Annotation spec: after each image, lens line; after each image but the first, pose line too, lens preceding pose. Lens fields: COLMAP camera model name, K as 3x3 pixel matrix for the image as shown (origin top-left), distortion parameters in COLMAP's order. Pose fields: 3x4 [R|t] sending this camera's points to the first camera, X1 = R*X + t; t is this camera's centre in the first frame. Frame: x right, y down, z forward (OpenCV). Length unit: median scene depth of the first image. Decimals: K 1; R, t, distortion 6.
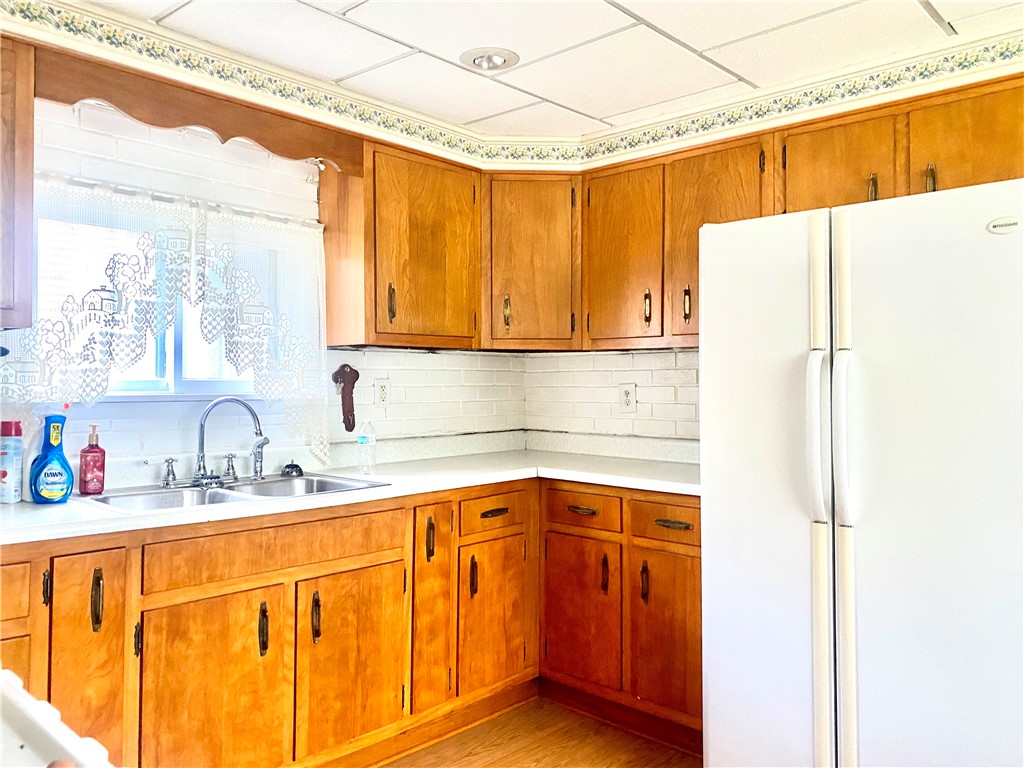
lens RADIAL K [[785.5, 0, 512.3], [0, 785.5, 377.8], [0, 0, 1]] dist [0.010052, -0.008955]
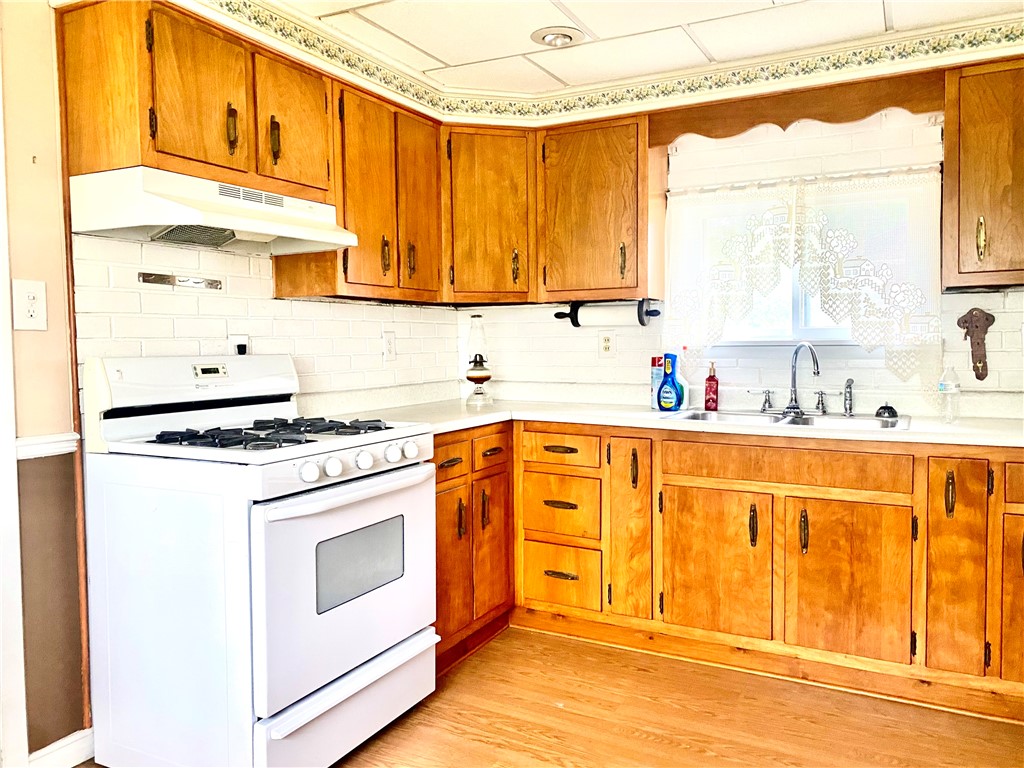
lens RADIAL K [[785.5, 0, 512.1], [0, 785.5, 385.1], [0, 0, 1]] dist [0.010052, -0.008955]
pose [[0.254367, 0.048556, -0.965888, 0.692822], [0.015661, 0.998401, 0.054315, 0.018201], [0.966981, -0.028943, 0.253200, 0.275331]]
